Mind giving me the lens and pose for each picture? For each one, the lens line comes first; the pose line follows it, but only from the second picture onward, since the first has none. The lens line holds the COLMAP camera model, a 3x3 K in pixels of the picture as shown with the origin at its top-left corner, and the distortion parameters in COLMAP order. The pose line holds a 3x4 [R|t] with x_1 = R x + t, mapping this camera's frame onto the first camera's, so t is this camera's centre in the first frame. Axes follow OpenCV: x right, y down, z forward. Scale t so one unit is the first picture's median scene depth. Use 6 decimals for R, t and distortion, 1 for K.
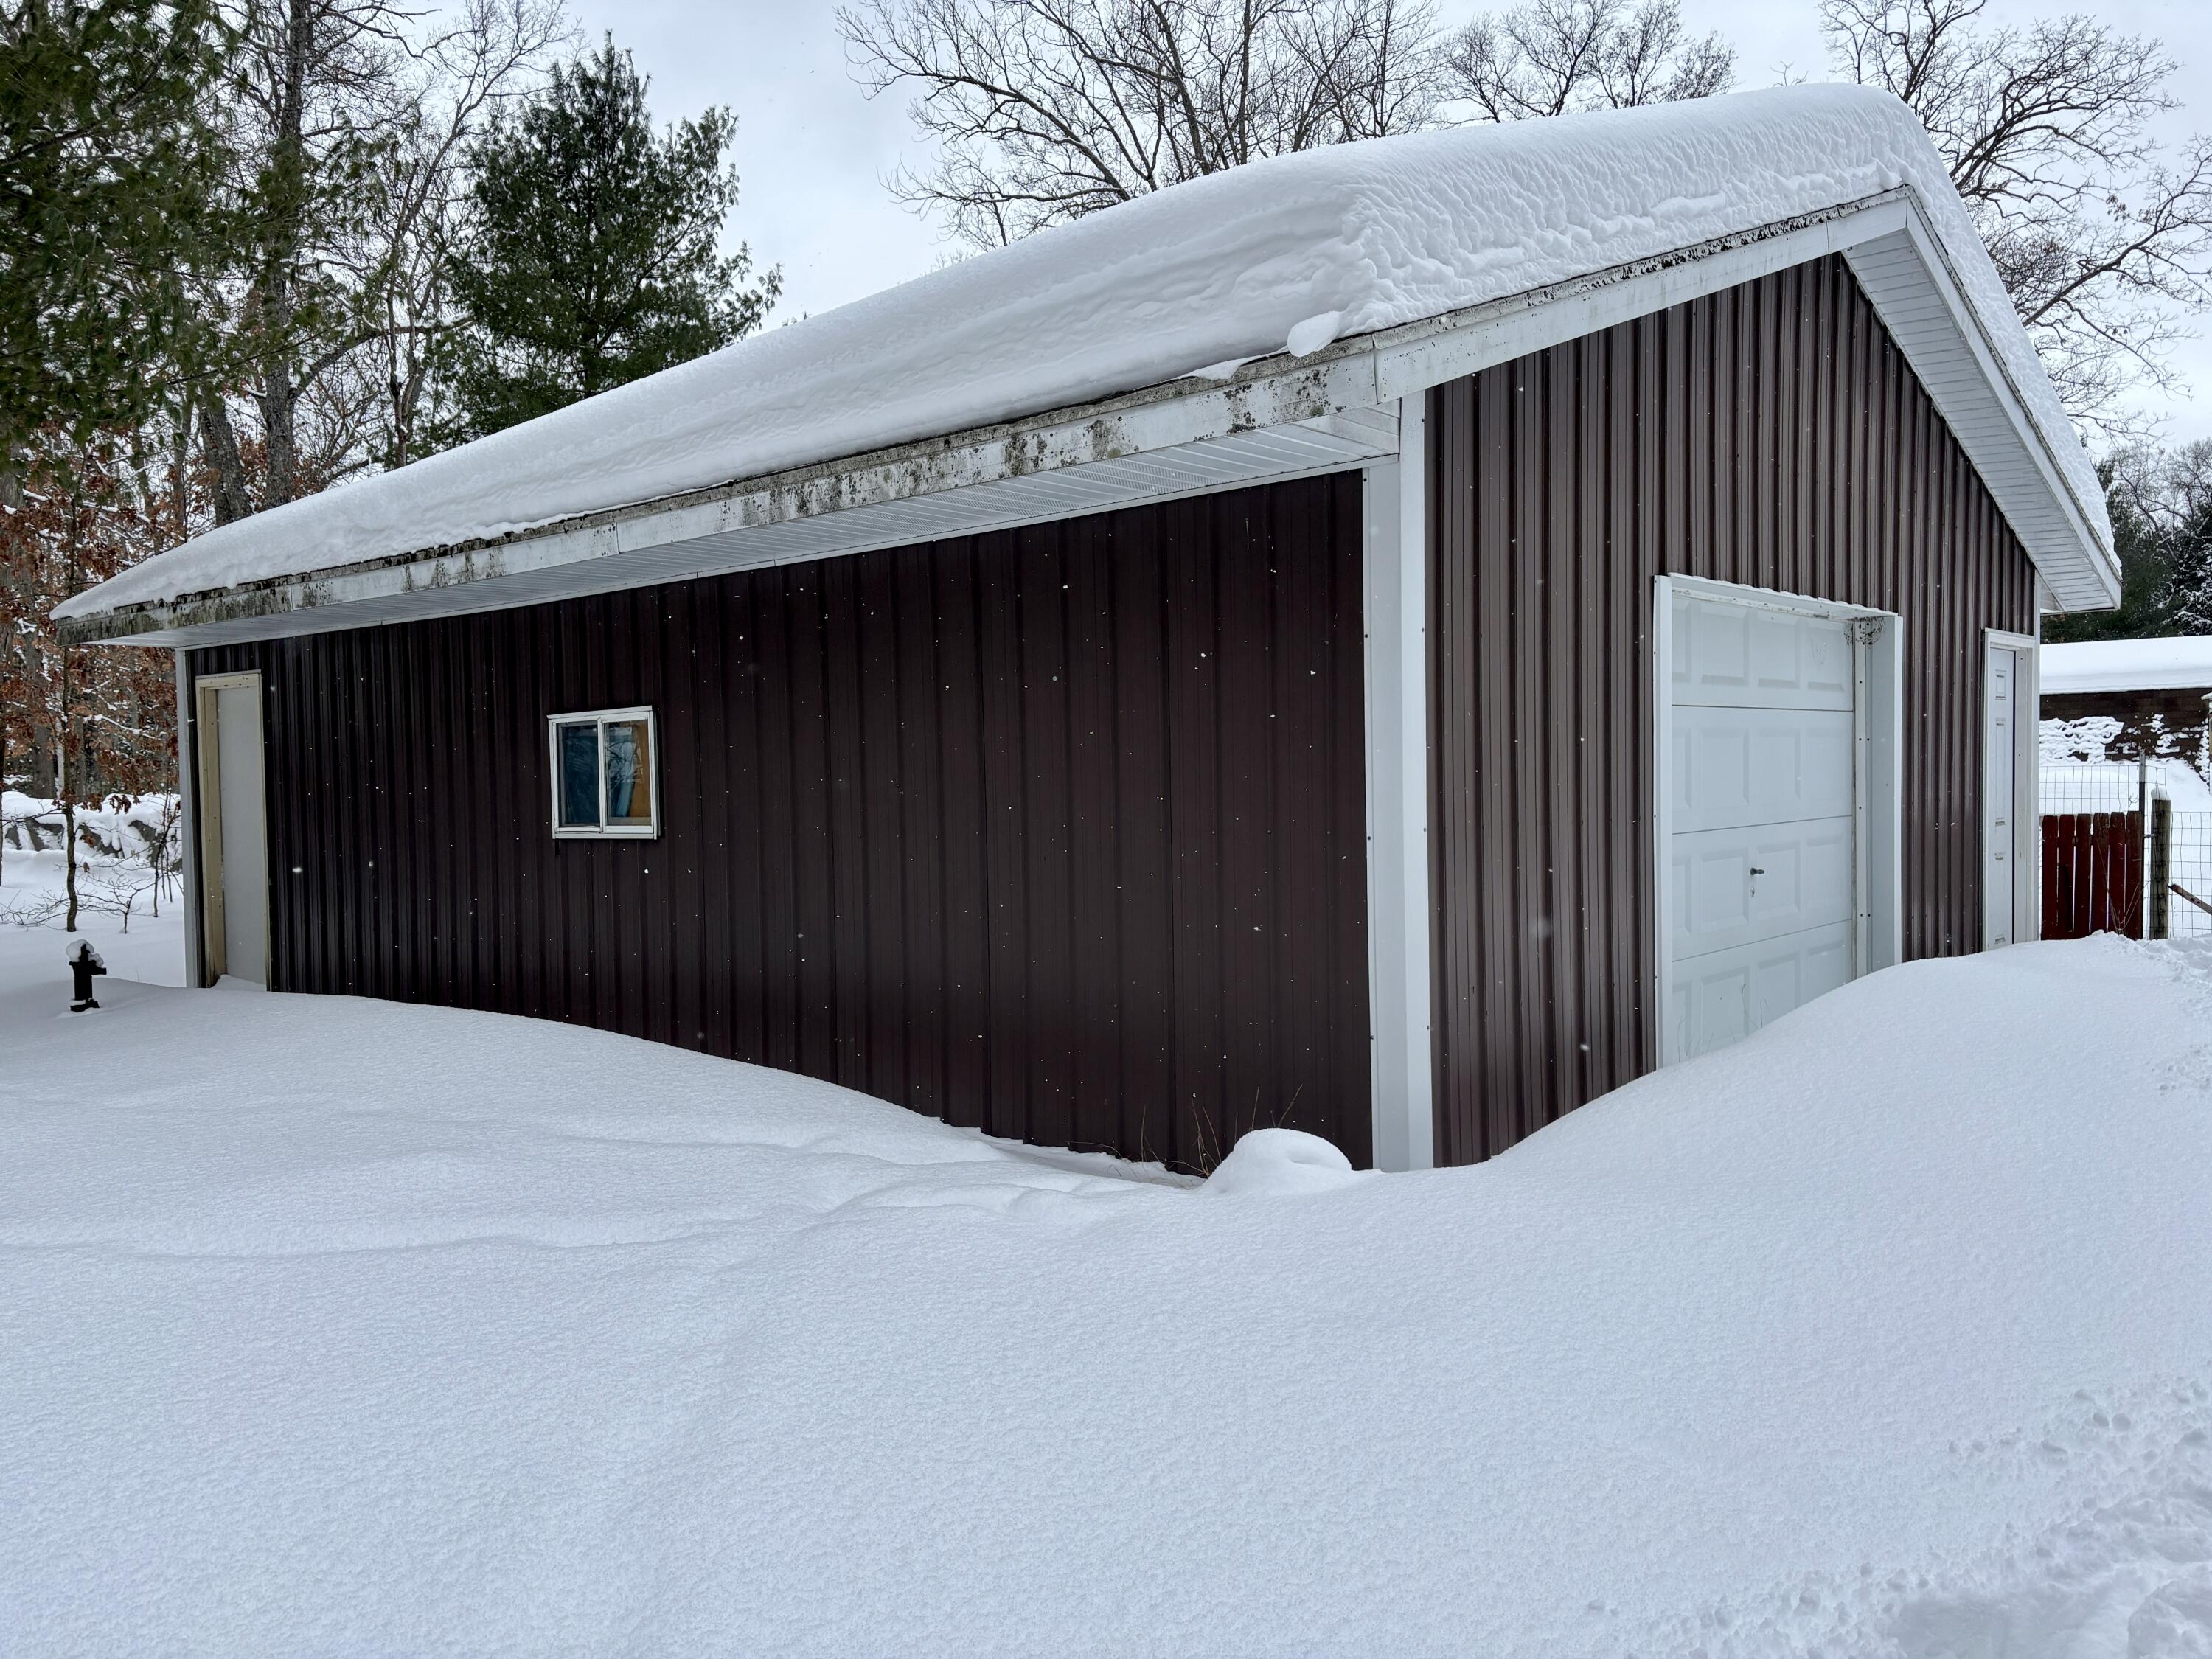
lens RADIAL K [[1670.4, 0, 1106.2], [0, 1670.4, 834.8], [0, 0, 1]] dist [0.046371, -0.036495]
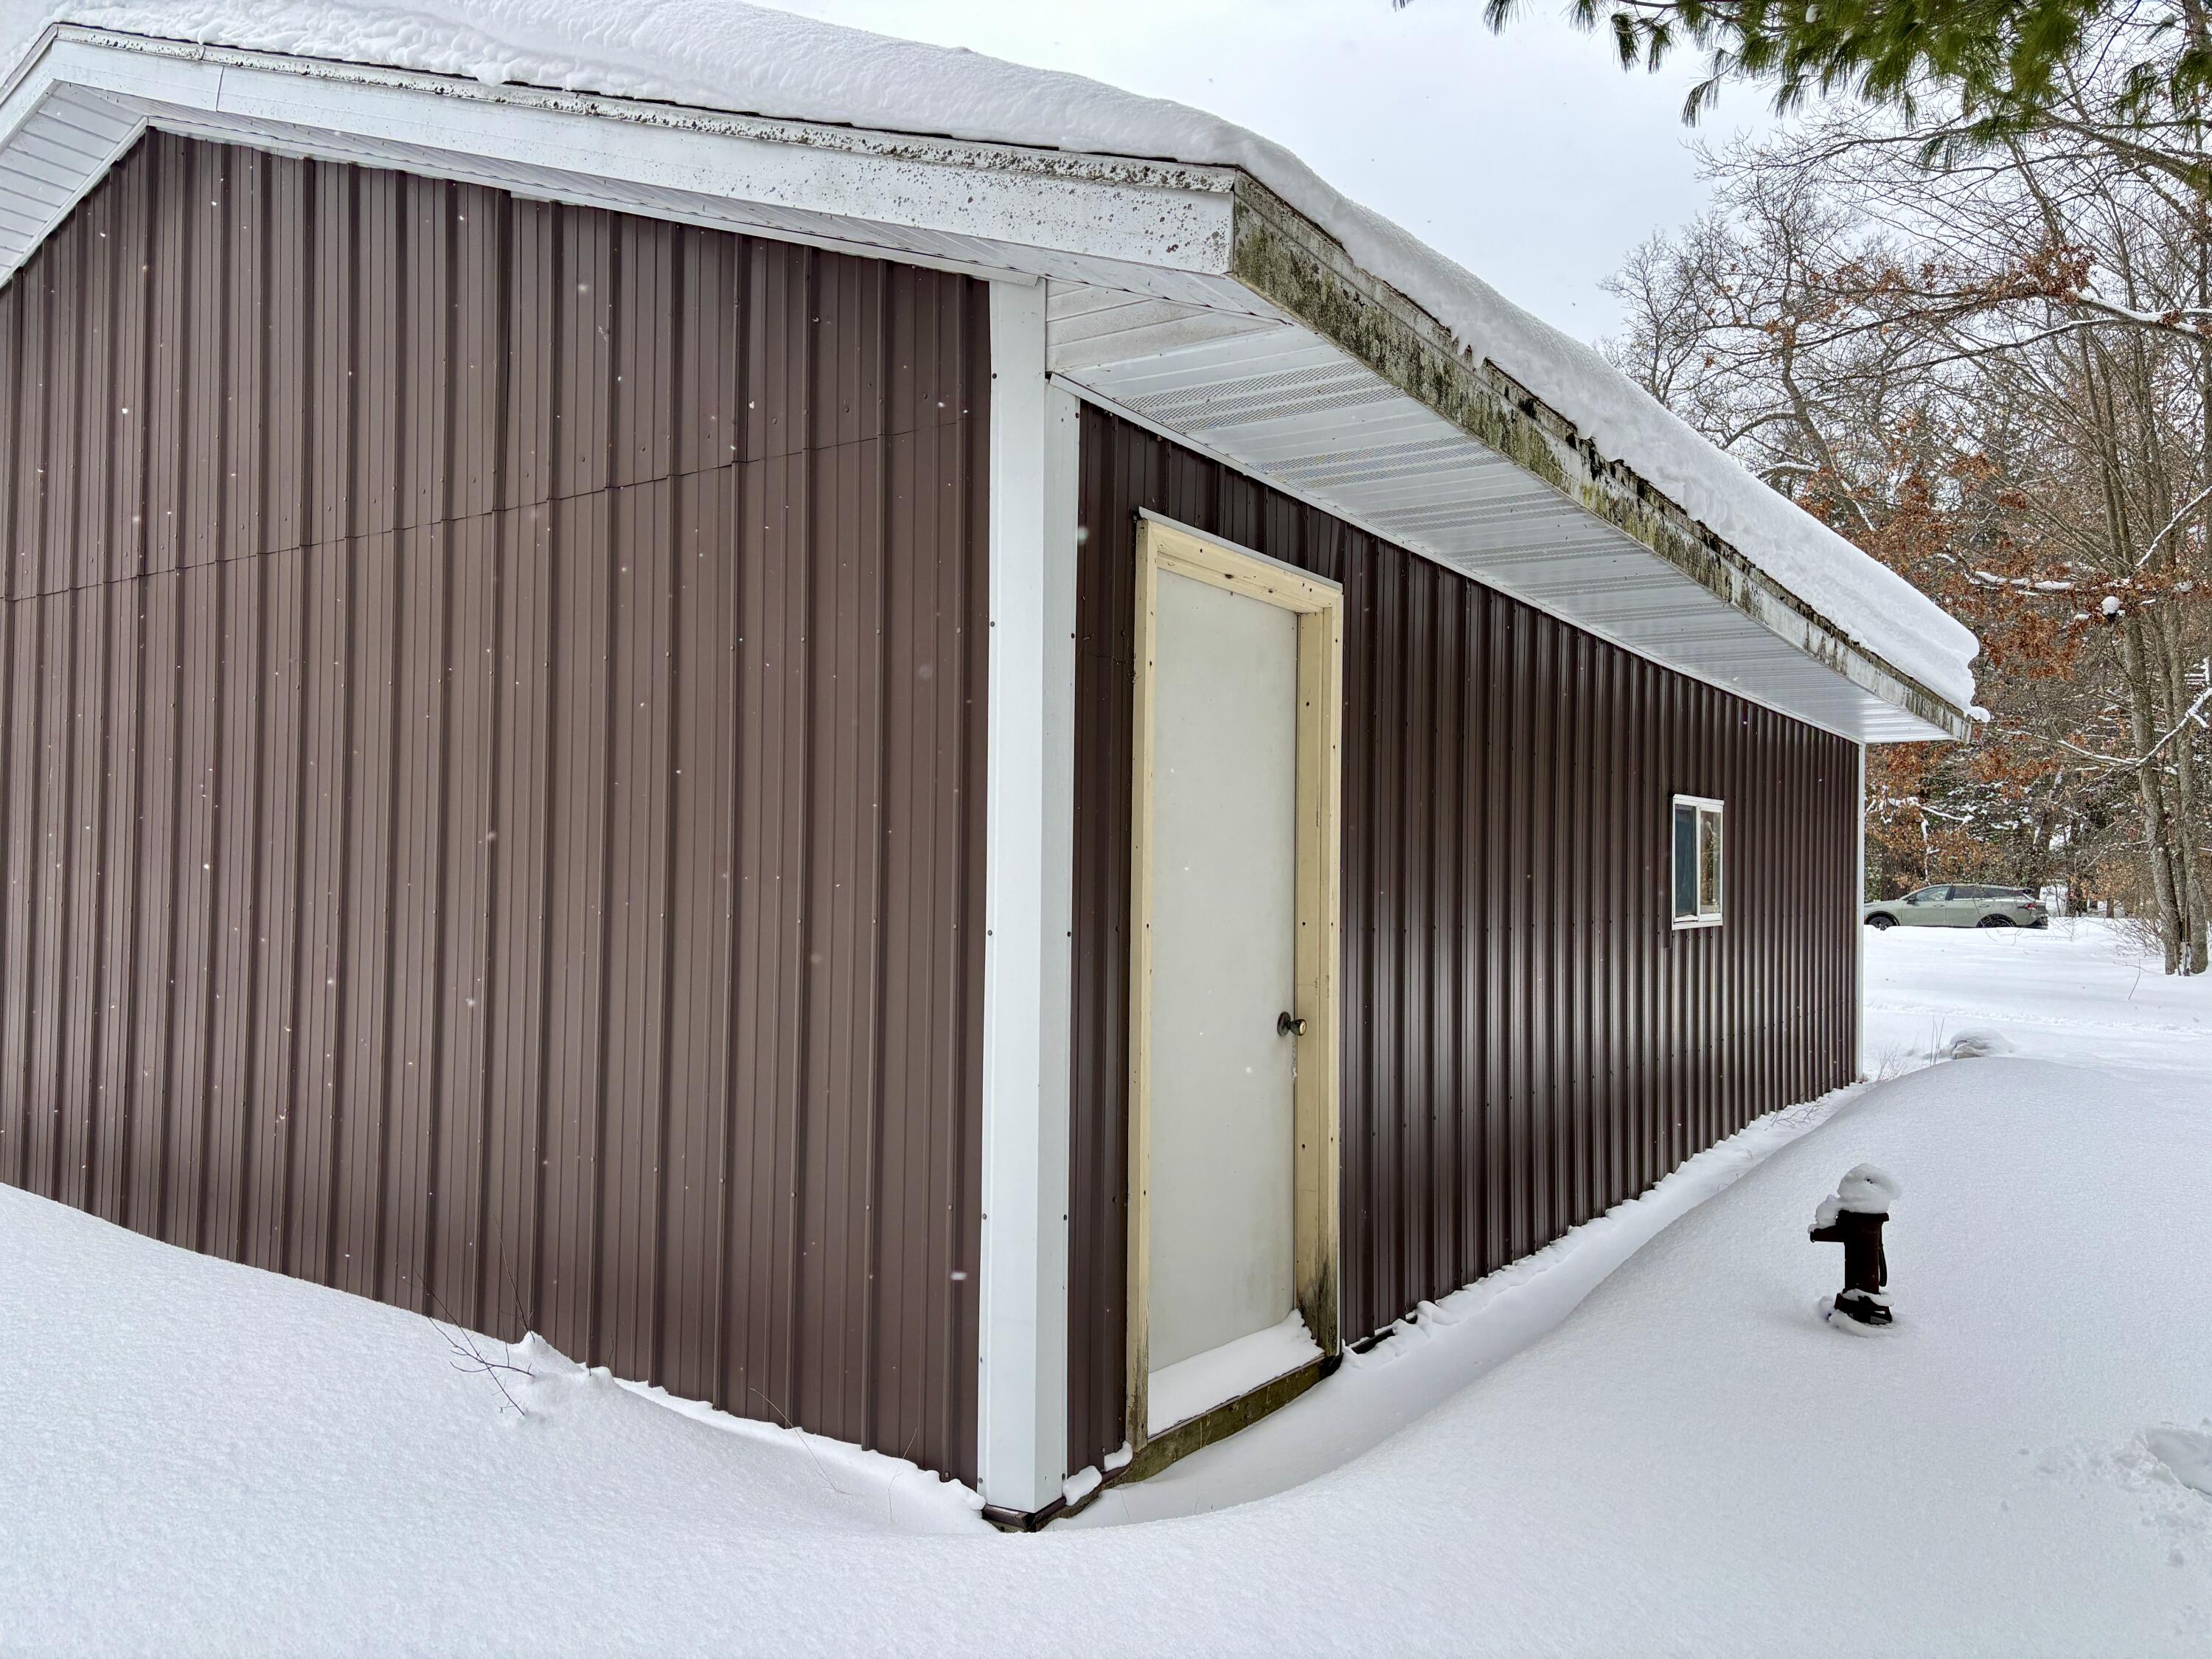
lens RADIAL K [[1670.4, 0, 1106.1], [0, 1670.4, 836.1], [0, 0, 1]] dist [0.046371, -0.036495]
pose [[-0.127139, 0.043360, 0.990937, -1.199578], [0.022664, 0.998910, -0.040801, -0.019001], [-0.991626, 0.017271, -0.127983, 1.439639]]
